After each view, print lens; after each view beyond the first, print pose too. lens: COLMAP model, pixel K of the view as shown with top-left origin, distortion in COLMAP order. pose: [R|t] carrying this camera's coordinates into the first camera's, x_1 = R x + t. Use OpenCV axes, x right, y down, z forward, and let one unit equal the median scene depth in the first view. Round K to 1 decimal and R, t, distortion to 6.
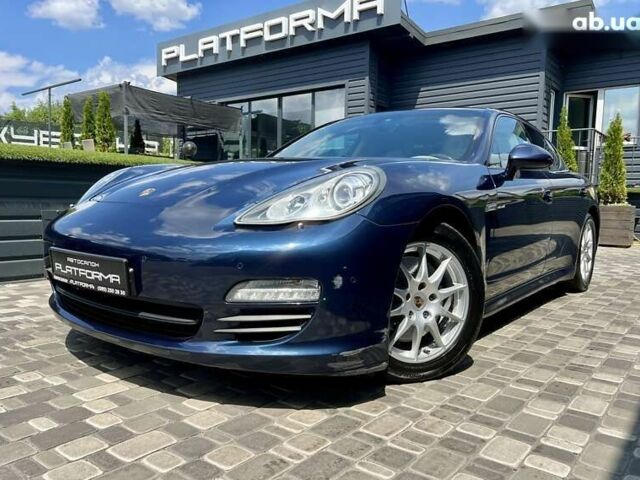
lens RADIAL K [[519.5, 0, 317.4], [0, 519.5, 251.2], [0, 0, 1]] dist [0.019086, -0.004970]
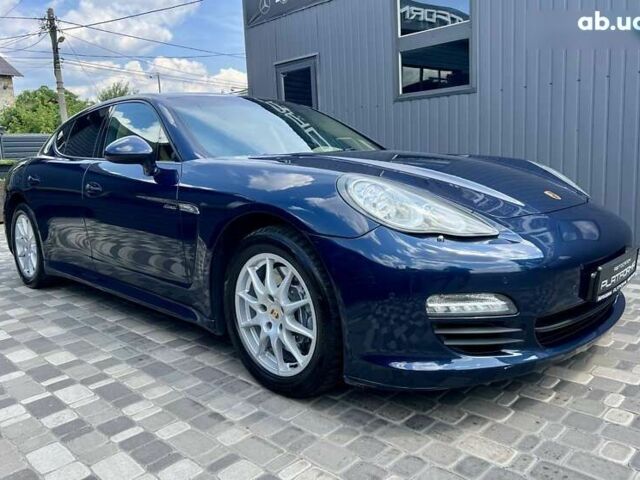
lens RADIAL K [[518.1, 0, 319.7], [0, 518.1, 221.1], [0, 0, 1]] dist [0.009997, 0.001985]
pose [[0.113830, -0.149005, 0.982263, -1.365699], [0.144789, 0.980621, 0.131977, -0.260119], [-0.982893, 0.127198, 0.133198, 1.282475]]
